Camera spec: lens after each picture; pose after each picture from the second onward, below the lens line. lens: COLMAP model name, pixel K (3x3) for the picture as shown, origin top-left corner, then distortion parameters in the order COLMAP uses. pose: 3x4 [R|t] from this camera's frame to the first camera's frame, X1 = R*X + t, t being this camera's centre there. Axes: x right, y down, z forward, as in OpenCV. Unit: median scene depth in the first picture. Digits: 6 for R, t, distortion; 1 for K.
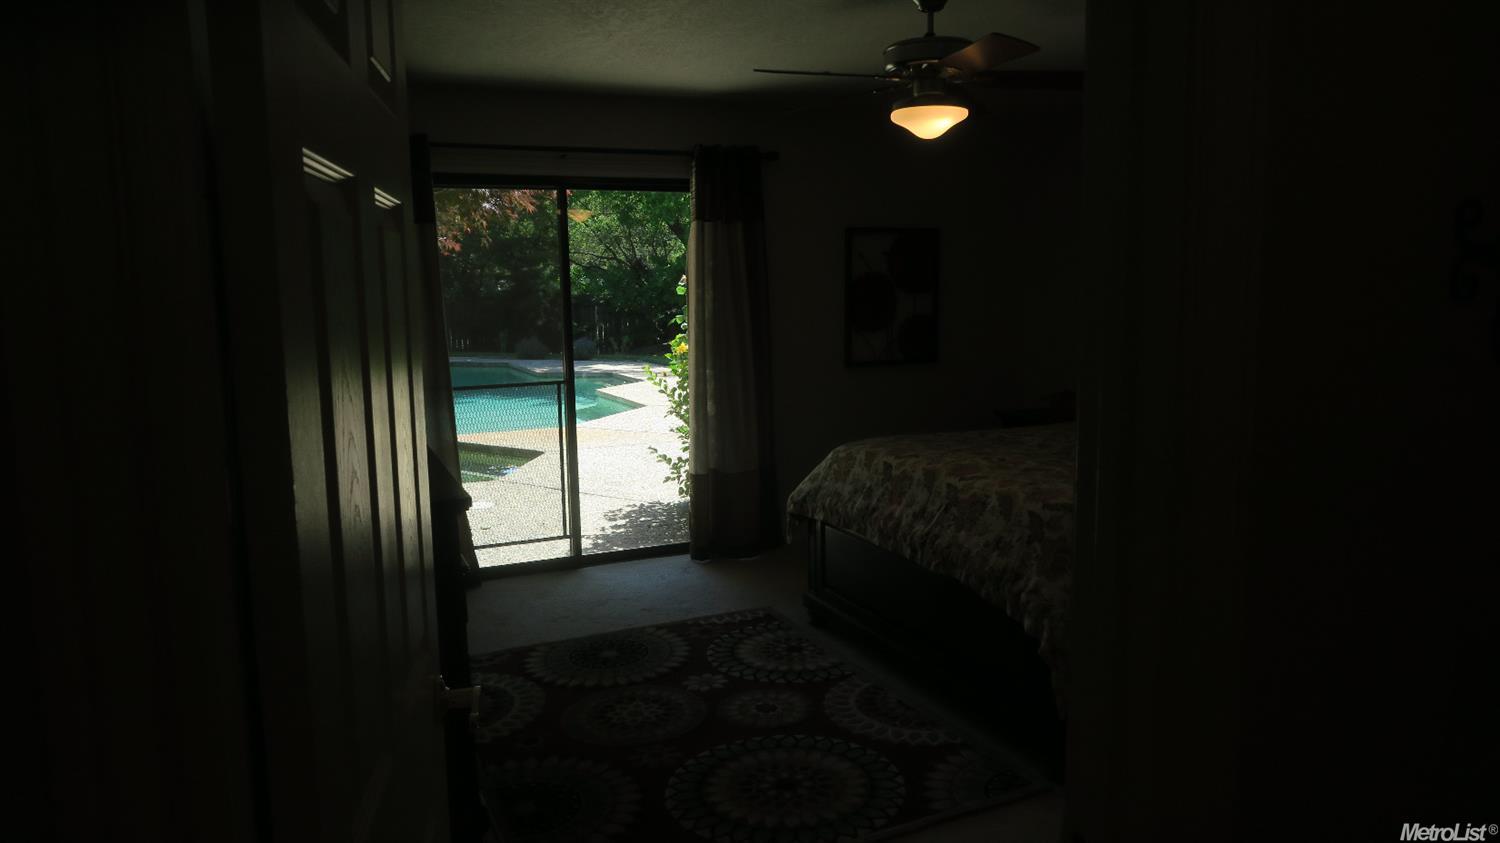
lens RADIAL K [[1036.8, 0, 750.0], [0, 1036.8, 421.5], [0, 0, 1]] dist [-0.021000, 0.001149]
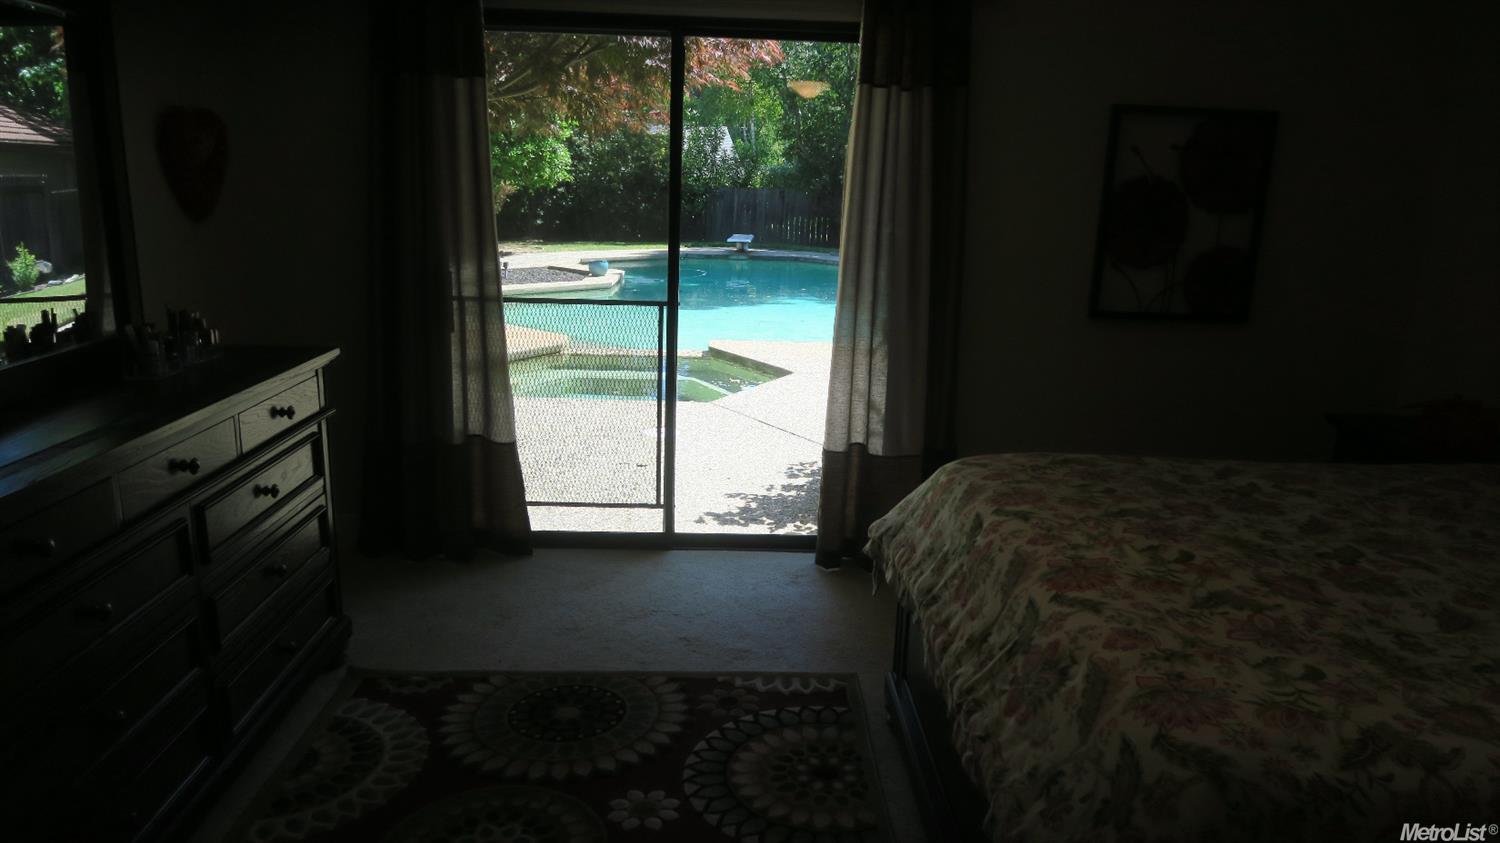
lens RADIAL K [[1036.8, 0, 750.0], [0, 1036.8, 421.5], [0, 0, 1]] dist [-0.021000, 0.001149]
pose [[0.924059, 0.132648, -0.358496, 0.183503], [-0.098006, 0.988725, 0.113219, -0.053317], [0.369472, -0.069486, 0.926640, 0.389066]]
